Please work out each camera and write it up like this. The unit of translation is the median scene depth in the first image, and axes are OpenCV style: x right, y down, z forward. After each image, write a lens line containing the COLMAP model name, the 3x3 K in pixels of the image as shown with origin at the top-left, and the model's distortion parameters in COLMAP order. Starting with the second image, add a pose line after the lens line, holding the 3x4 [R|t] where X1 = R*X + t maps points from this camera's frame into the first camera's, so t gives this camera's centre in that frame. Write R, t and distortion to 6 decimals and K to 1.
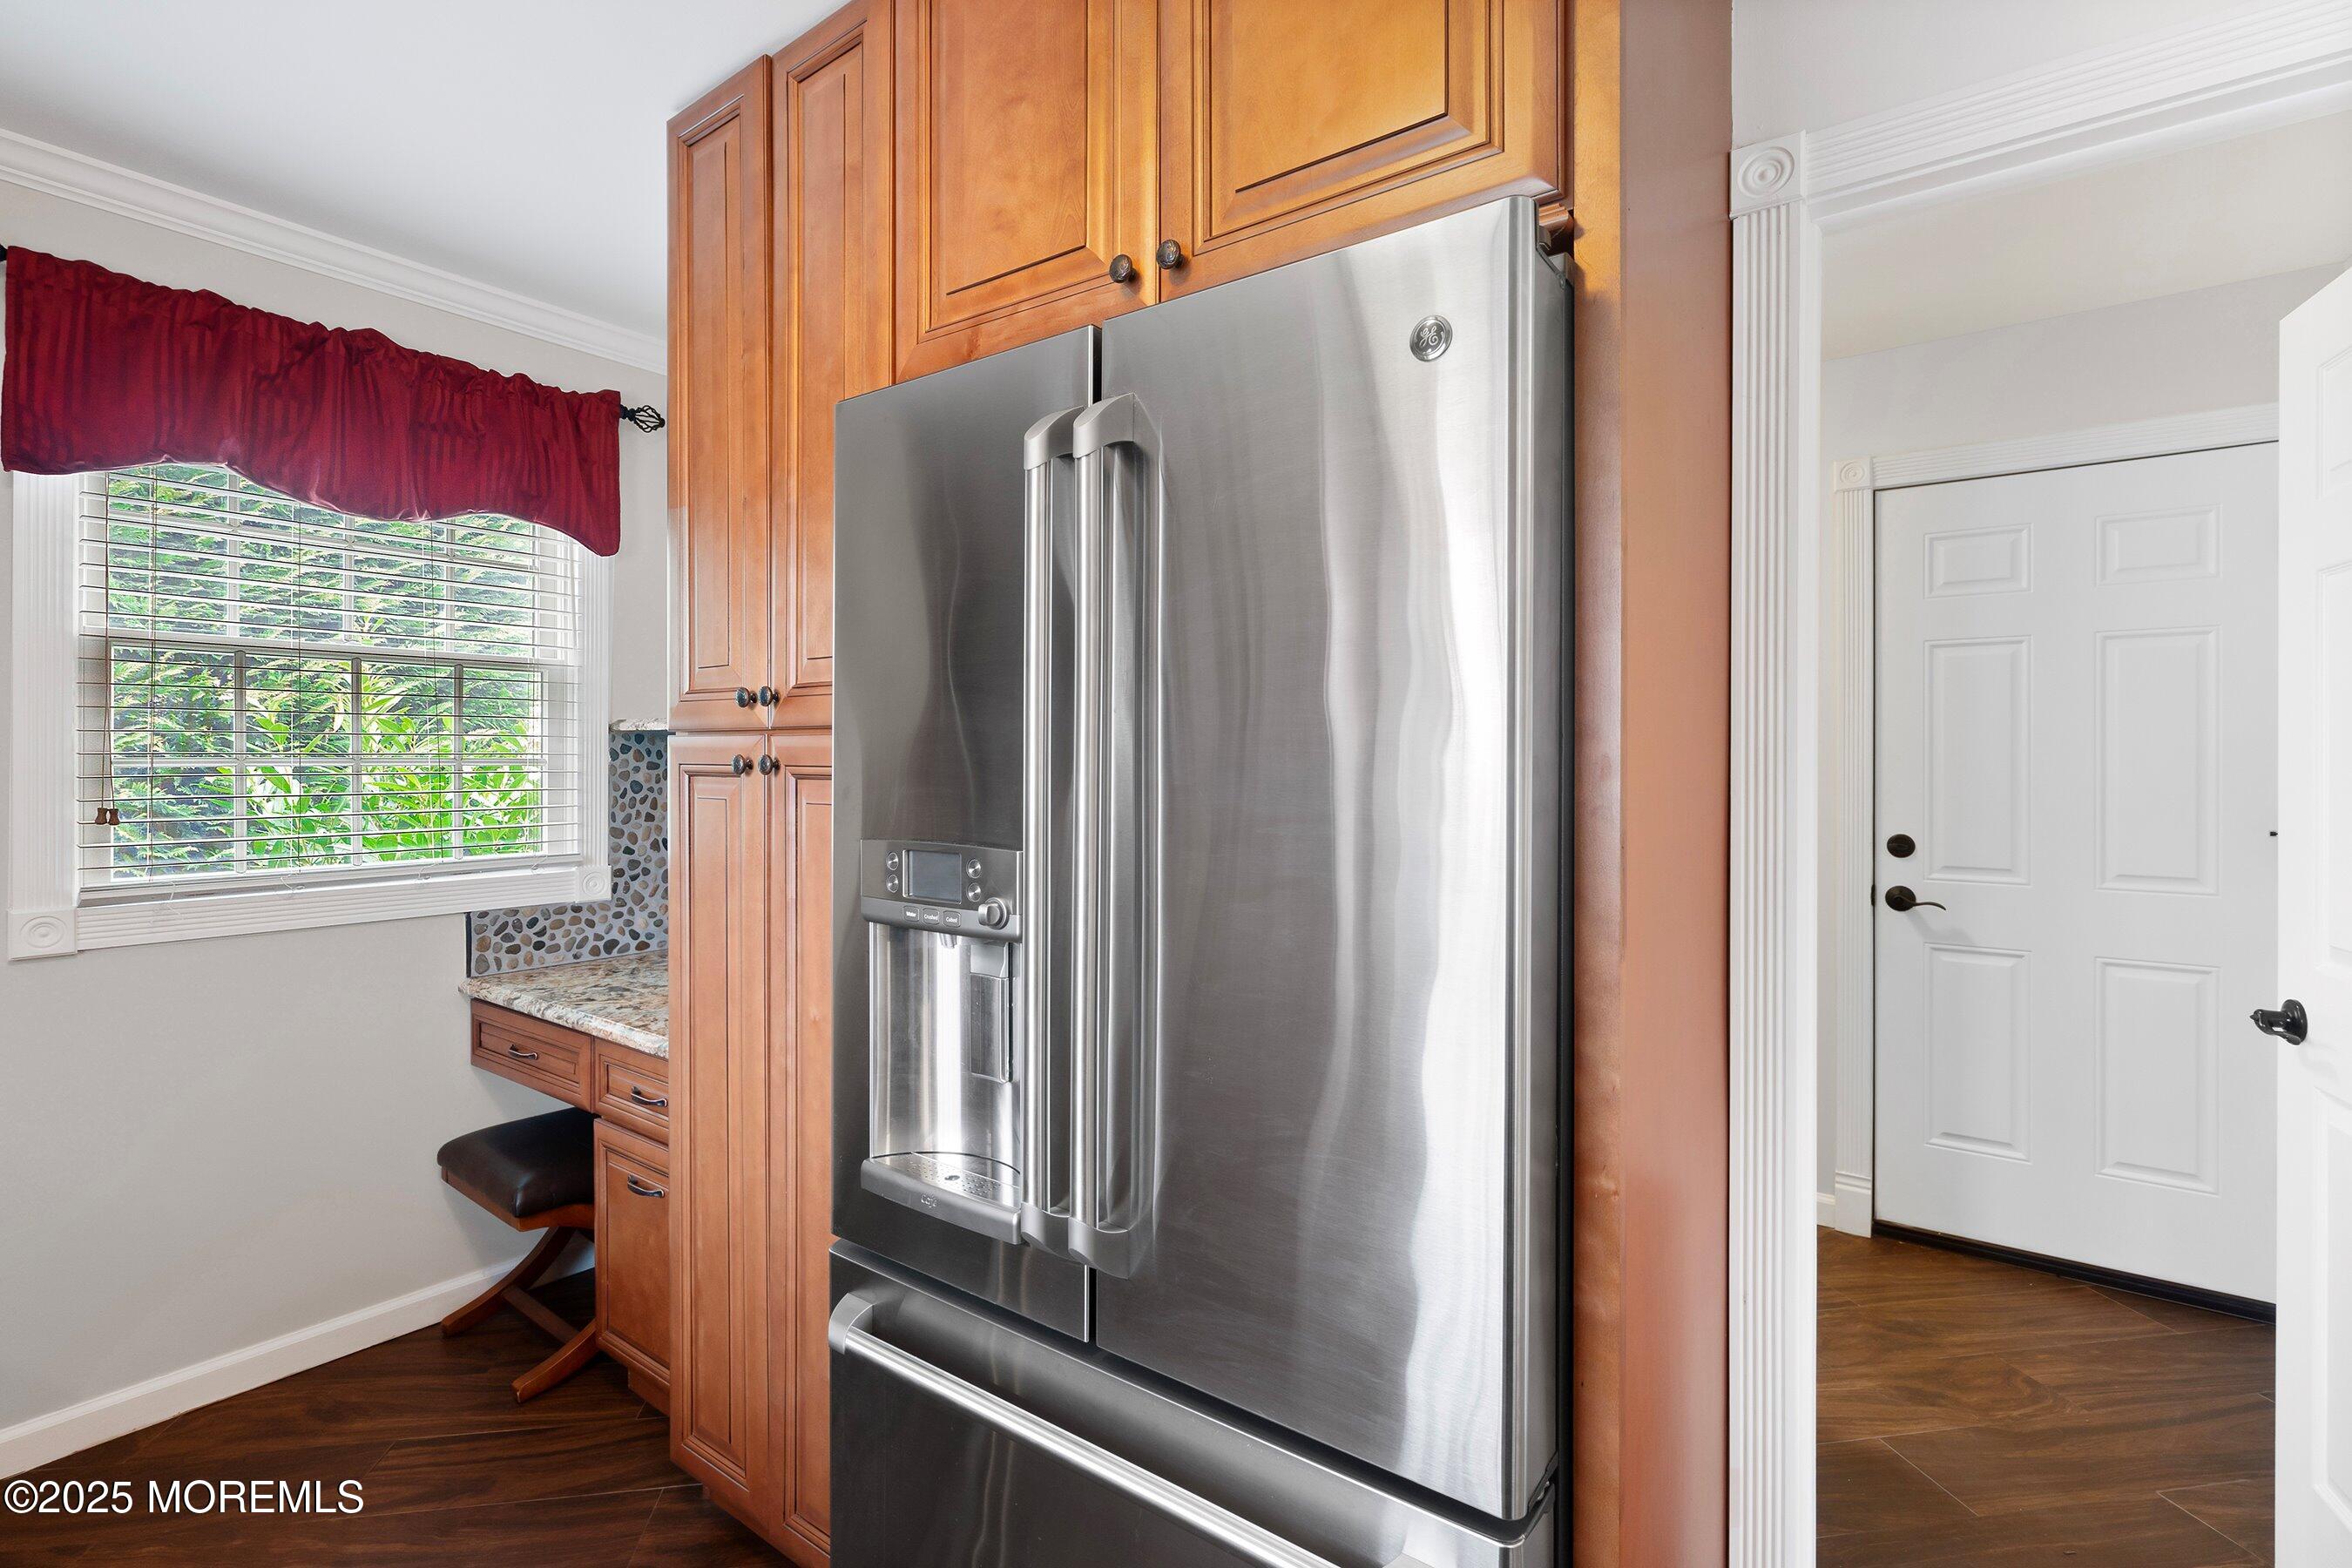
lens RADIAL K [[1089.0, 0, 1178.9], [0, 1089.0, 763.4], [0, 0, 1]] dist [-0.000838, 0.000305]
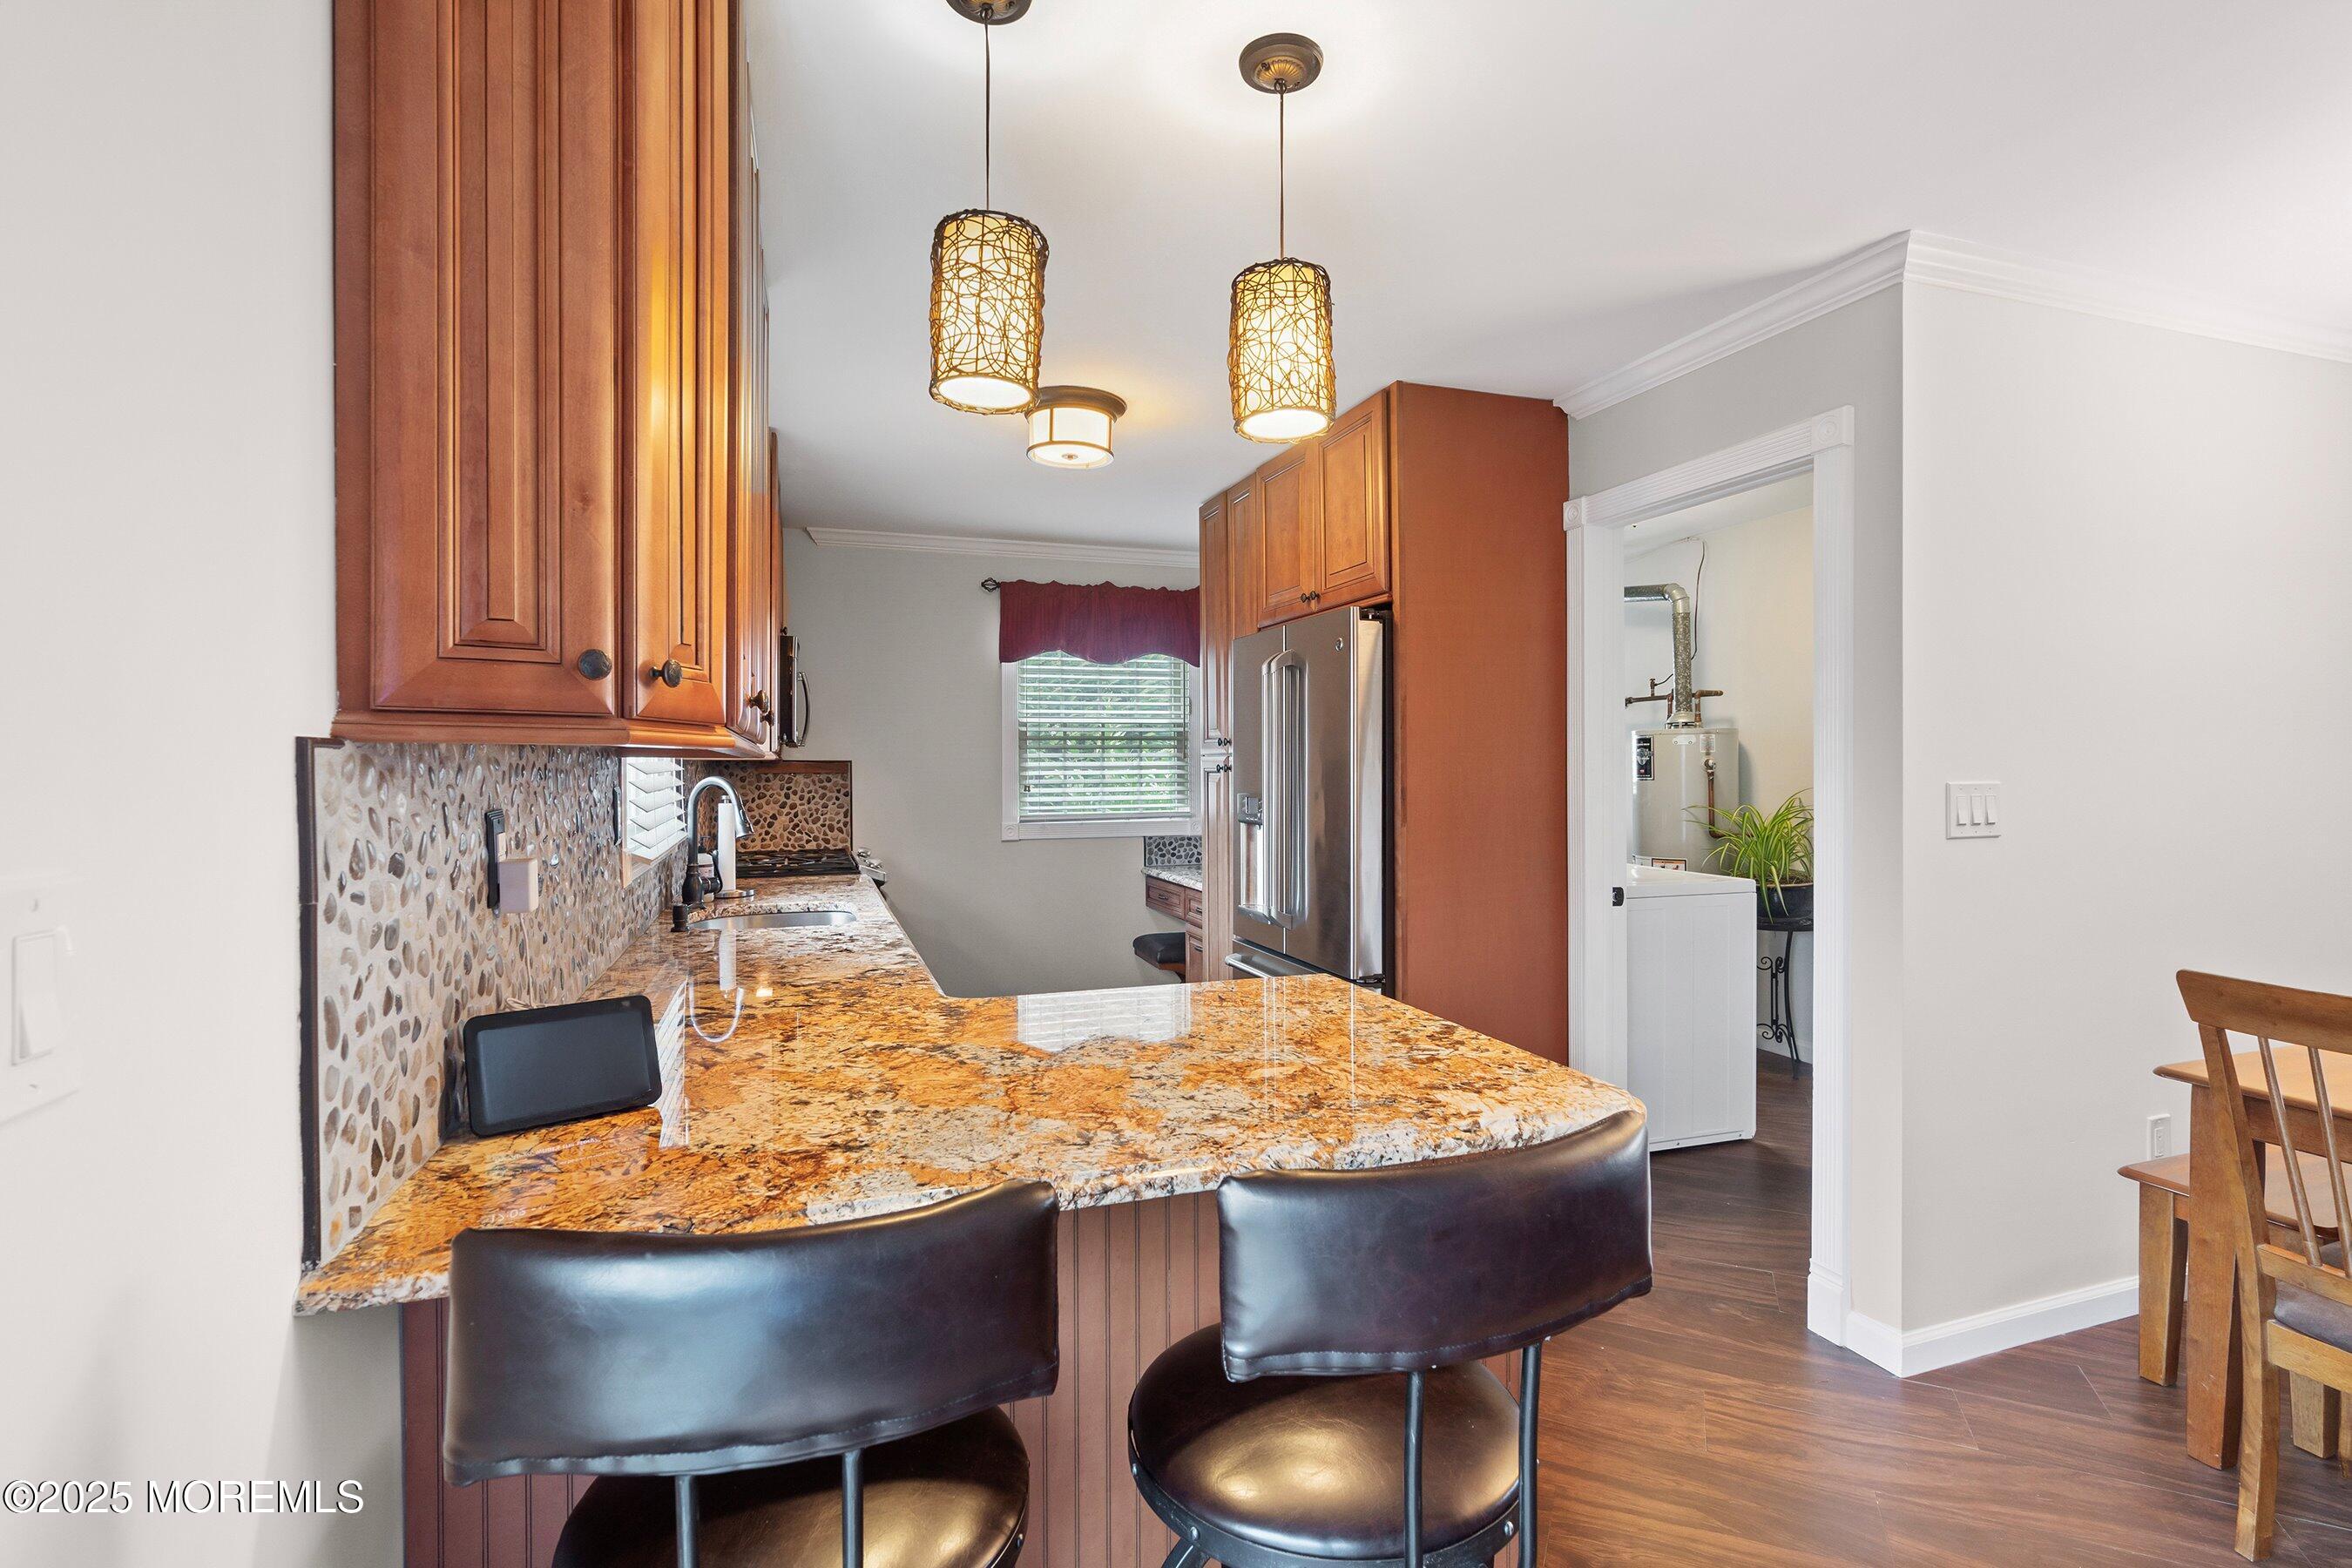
lens RADIAL K [[1089.0, 0, 1178.9], [0, 1089.0, 763.4], [0, 0, 1]] dist [-0.000838, 0.000305]
pose [[0.830664, -0.008640, -0.556707, 0.709547], [0.006122, 0.999961, -0.006385, 0.004963], [0.556741, 0.001895, 0.830684, -0.886543]]
